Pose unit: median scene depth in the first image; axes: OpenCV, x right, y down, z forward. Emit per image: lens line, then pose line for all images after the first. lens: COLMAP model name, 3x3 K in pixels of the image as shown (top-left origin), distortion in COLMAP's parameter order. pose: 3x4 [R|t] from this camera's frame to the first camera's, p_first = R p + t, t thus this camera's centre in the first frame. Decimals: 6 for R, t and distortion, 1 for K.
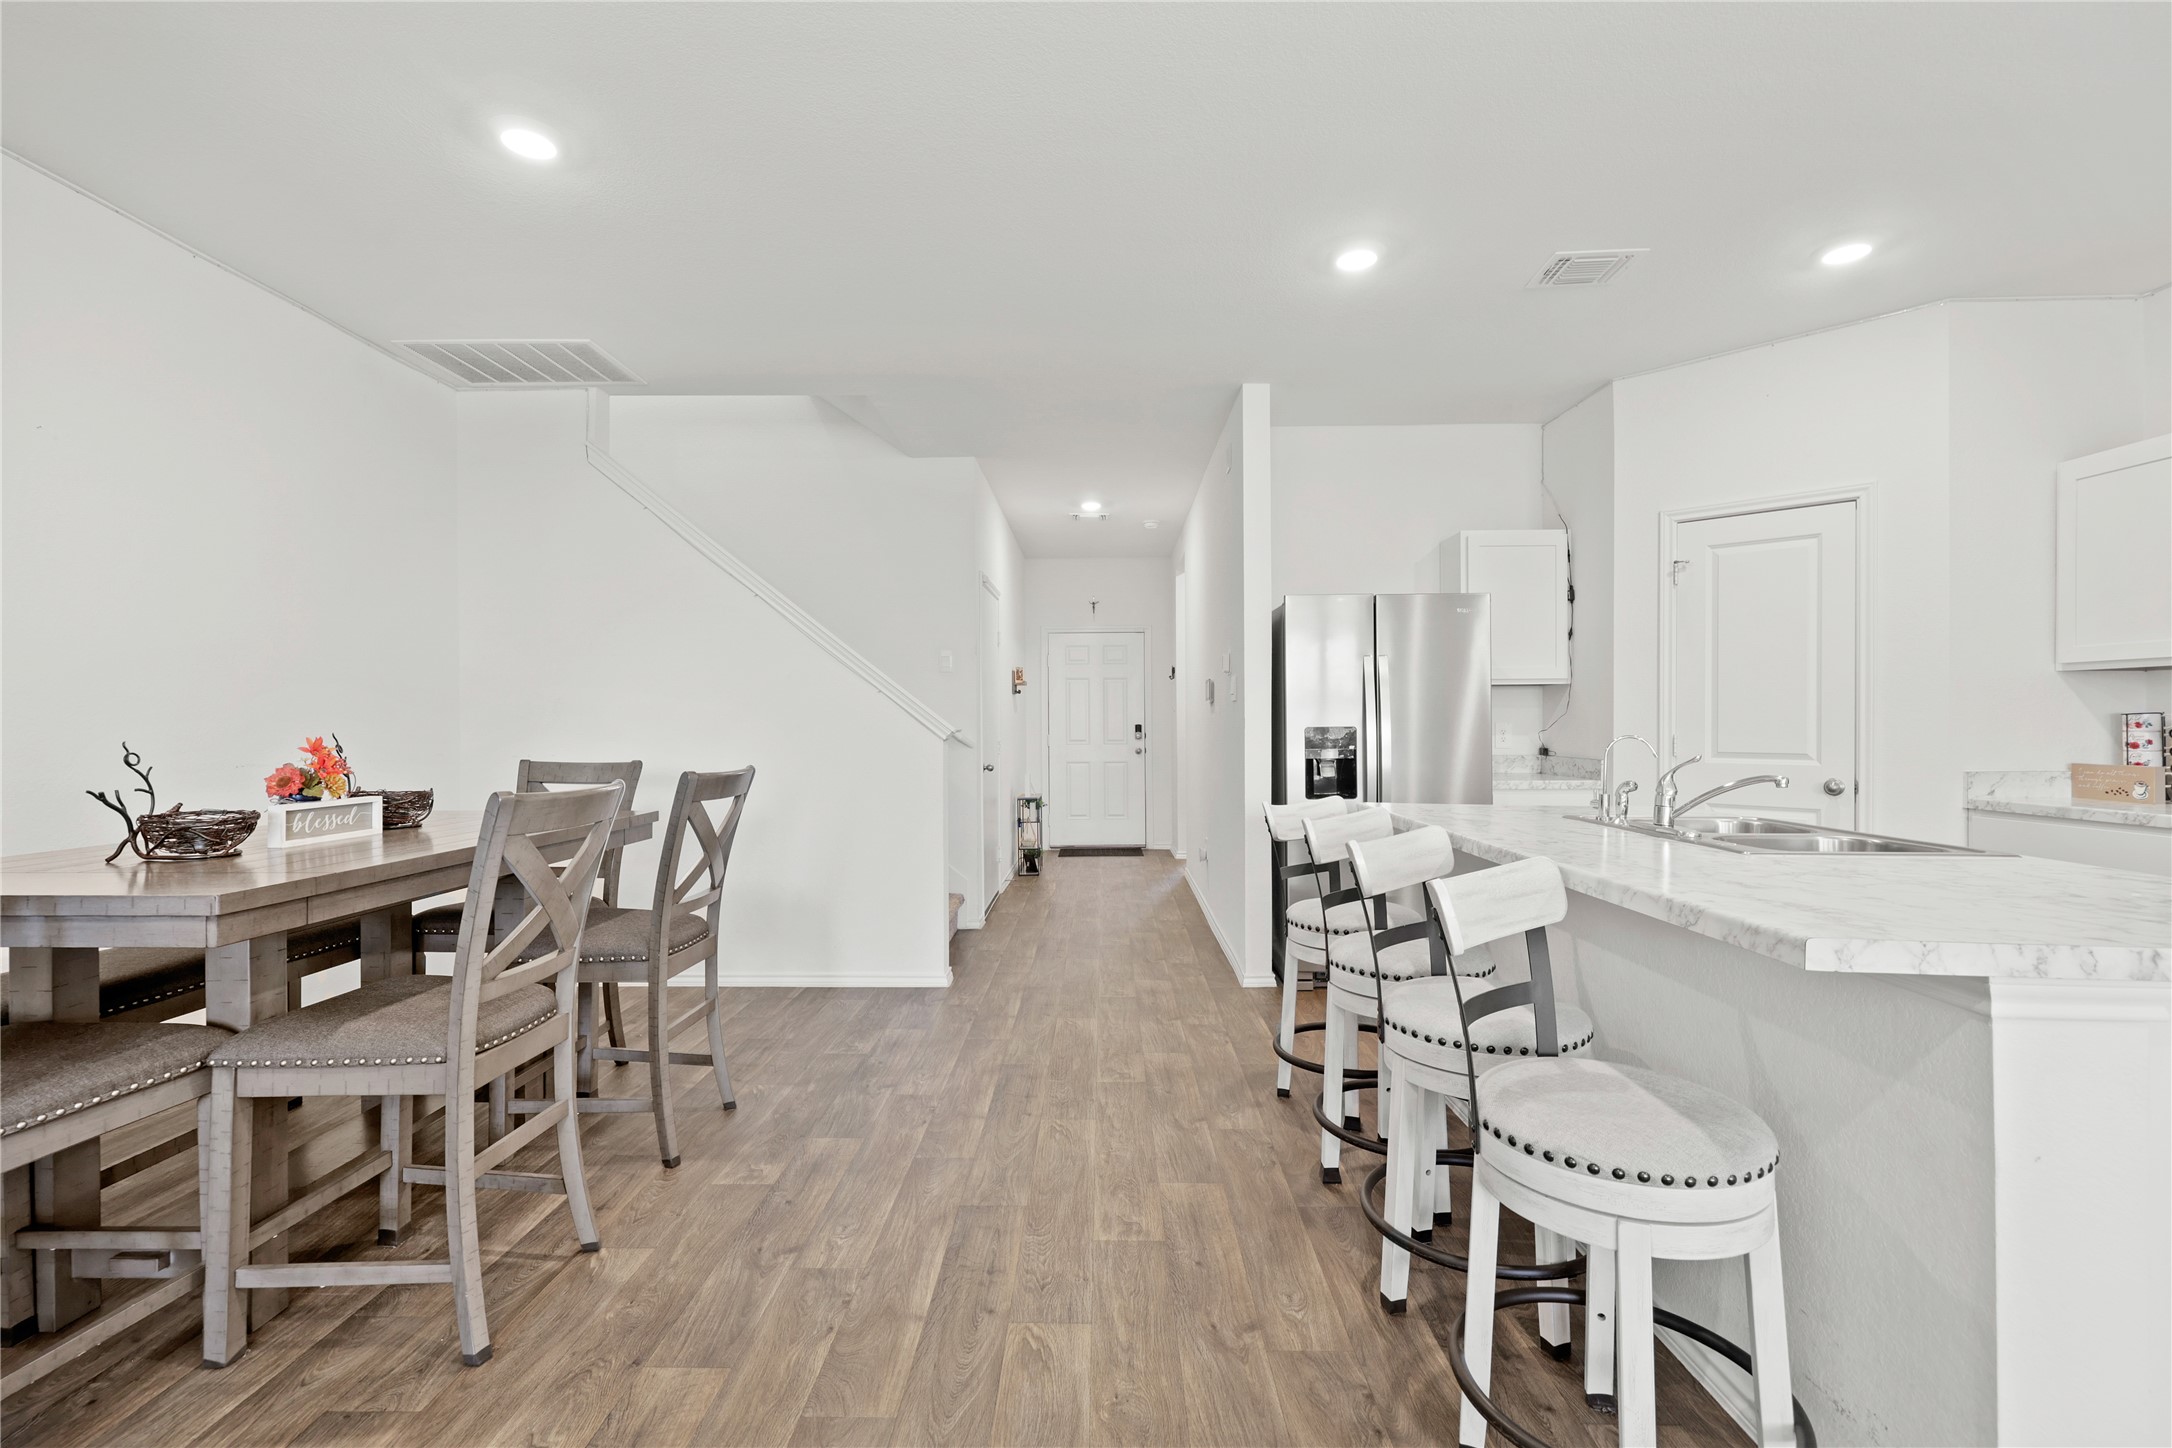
lens RADIAL K [[990.9, 0, 1079.5], [0, 990.9, 723.1], [0, 0, 1]] dist [-0.000586, 0.000661]
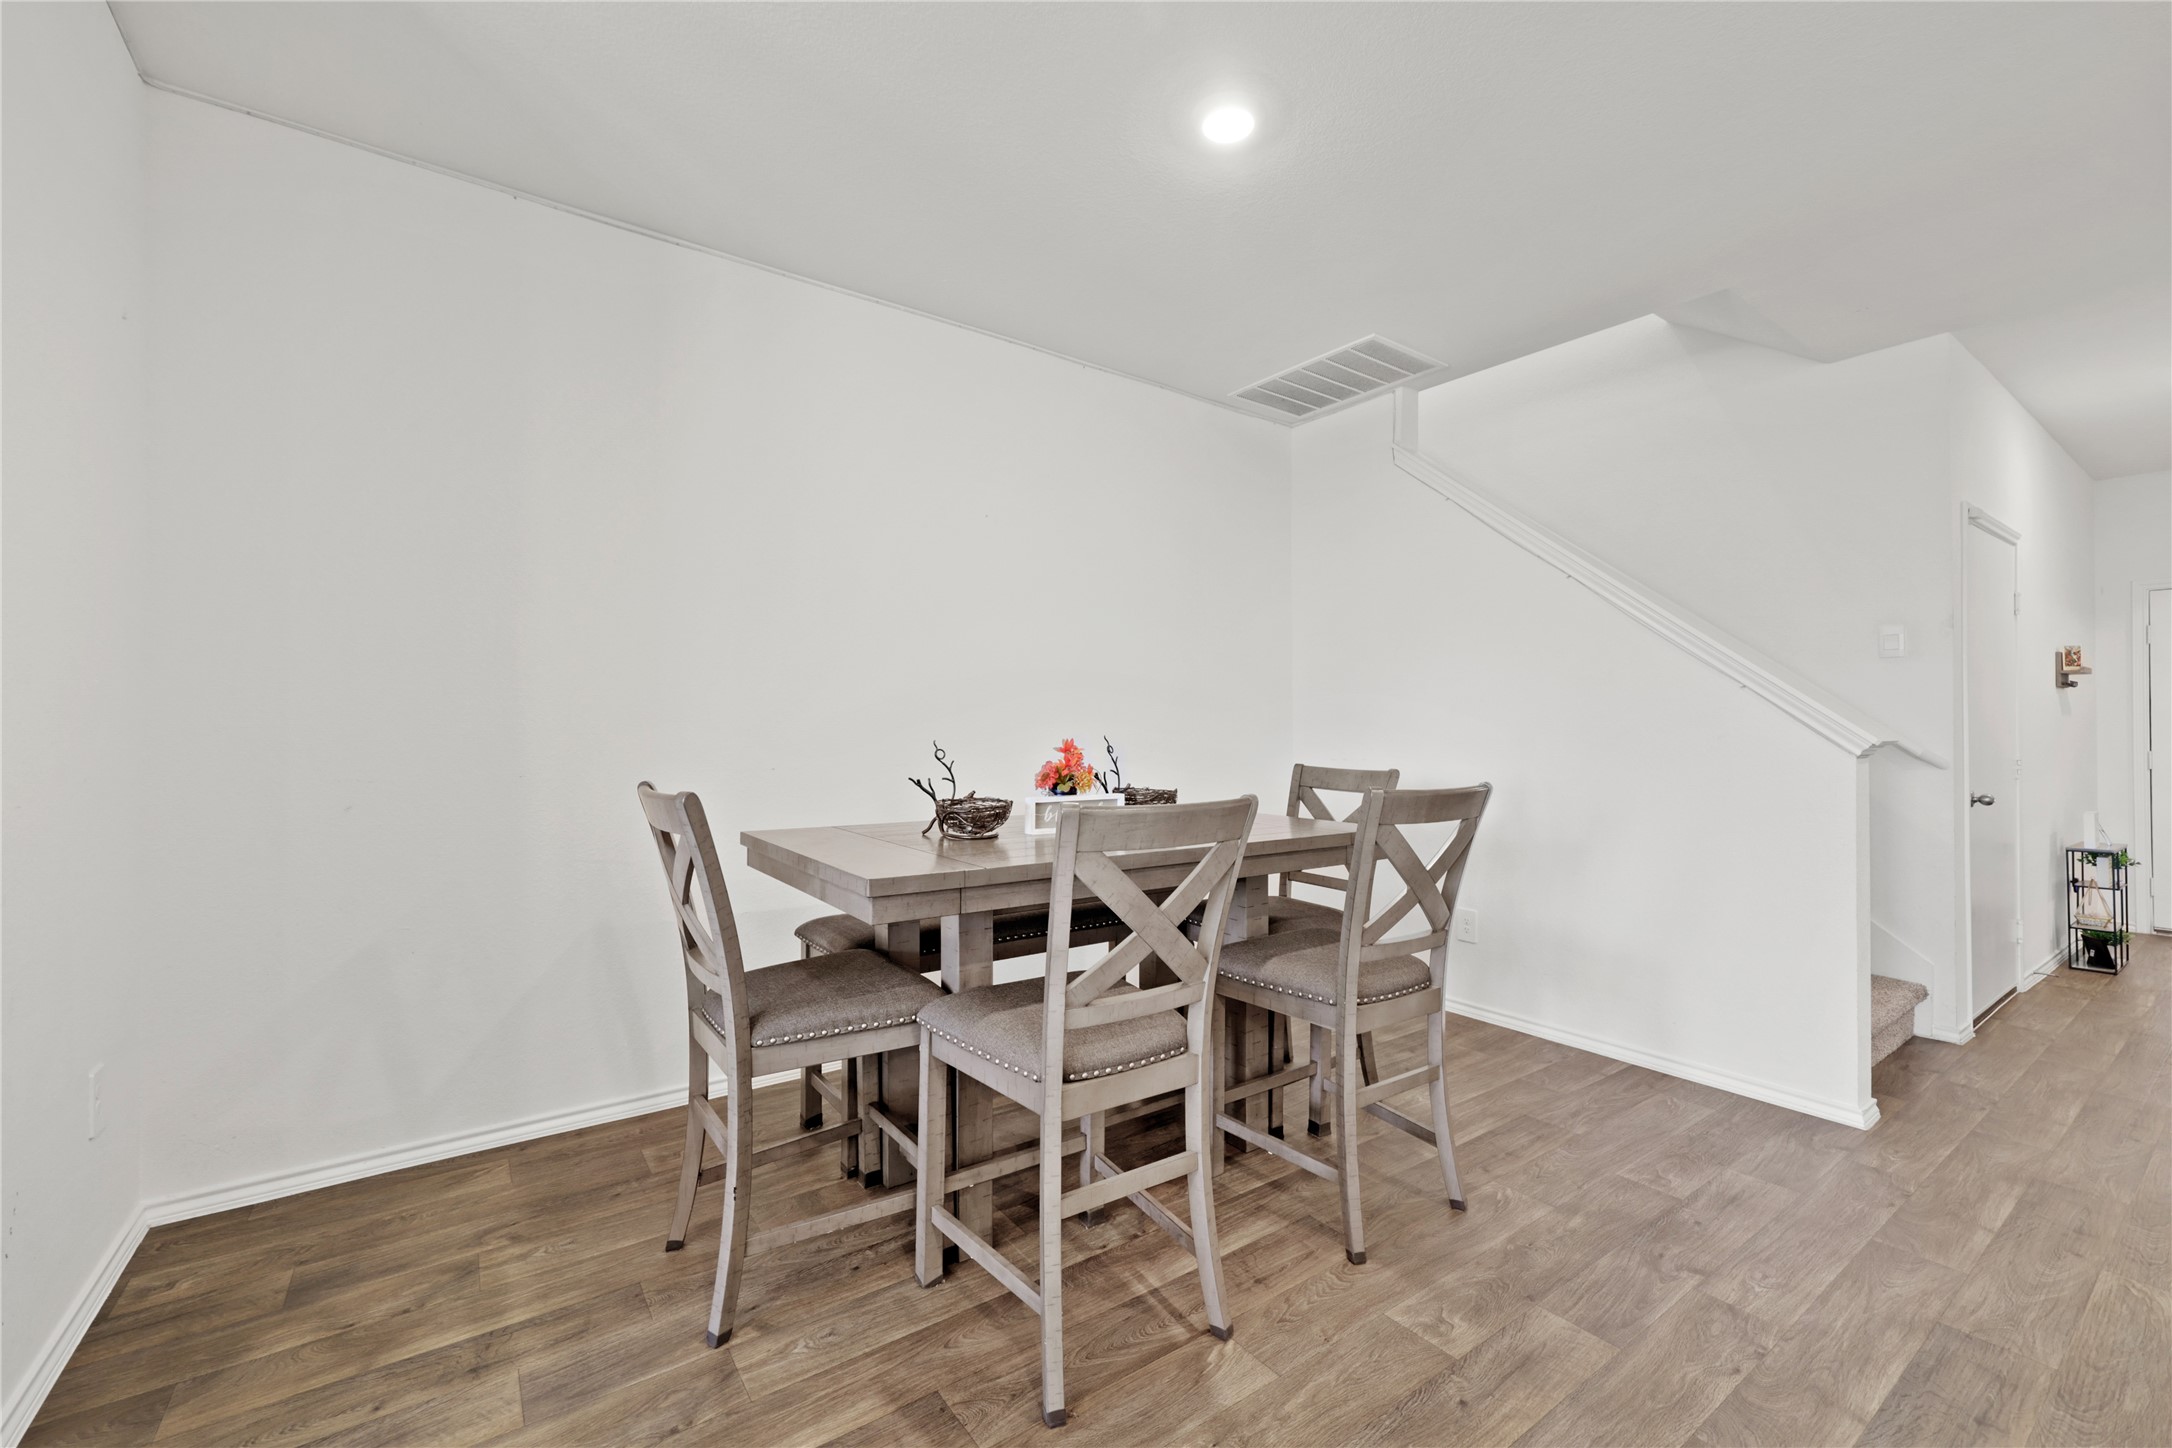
lens RADIAL K [[886.1, 0, 1097.5], [0, 886.1, 716.9], [0, 0, 1]] dist [0.001730, -0.000255]
pose [[0.600793, -0.002091, -0.799402, 0.052495], [-0.006714, 0.999948, -0.007661, -0.002949], [0.799377, 0.009970, 0.600747, 0.357866]]
